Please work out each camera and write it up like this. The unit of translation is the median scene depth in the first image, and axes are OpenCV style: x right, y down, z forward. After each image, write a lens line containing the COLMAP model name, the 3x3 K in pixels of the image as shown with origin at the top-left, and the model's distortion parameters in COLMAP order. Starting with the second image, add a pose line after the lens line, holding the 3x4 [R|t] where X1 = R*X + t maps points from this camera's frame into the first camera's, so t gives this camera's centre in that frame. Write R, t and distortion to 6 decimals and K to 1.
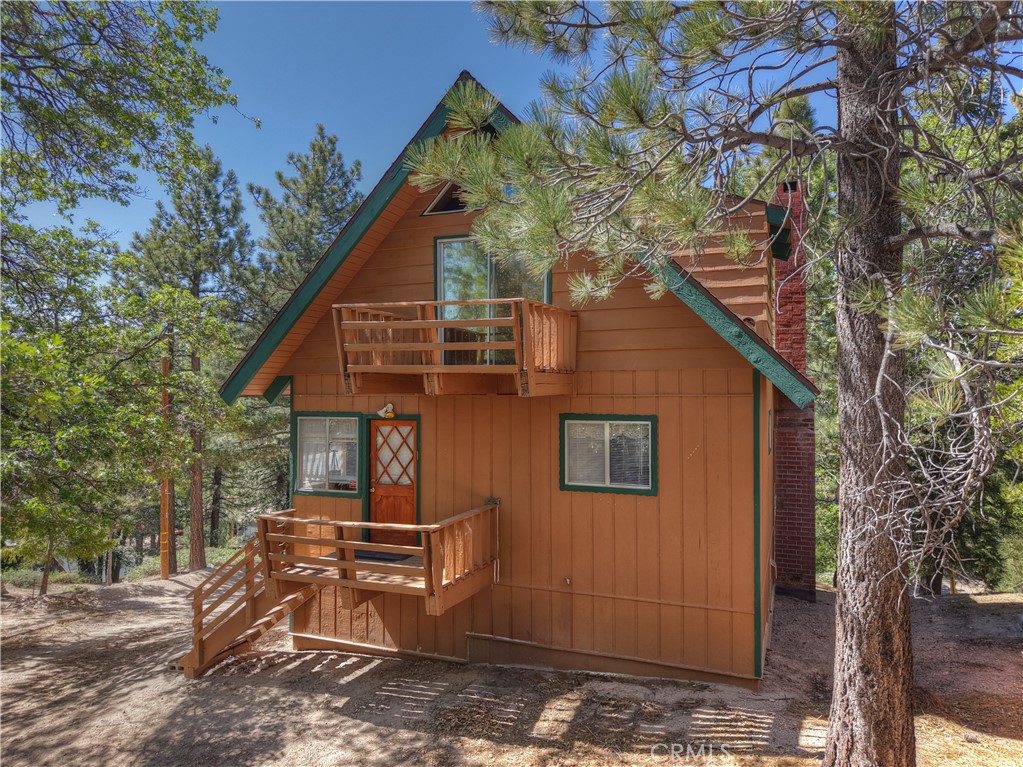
lens RADIAL K [[716.8, 0, 511.8], [0, 716.8, 385.4], [0, 0, 1]] dist [0.034662, 0.000377]
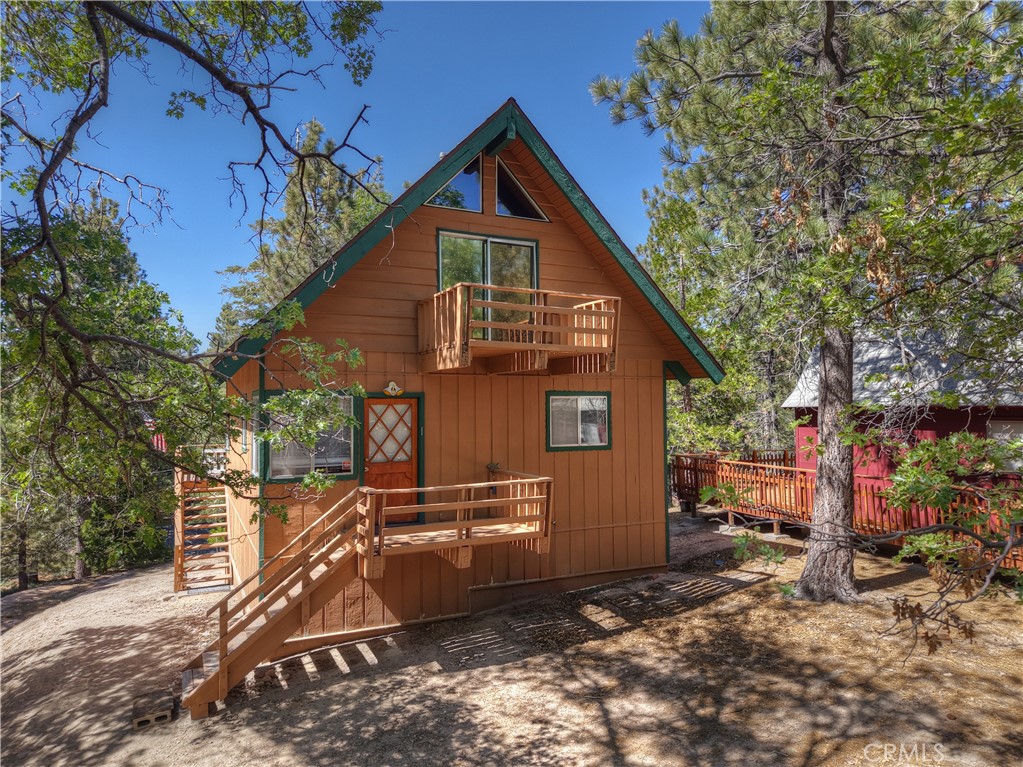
lens RADIAL K [[716.8, 0, 511.9], [0, 716.8, 383.6], [0, 0, 1]] dist [0.034662, 0.000377]
pose [[0.643553, 0.024246, 0.765018, -0.971916], [-0.001246, 0.999530, -0.030631, 0.068554], [-0.765401, 0.018759, 0.643280, 0.252906]]
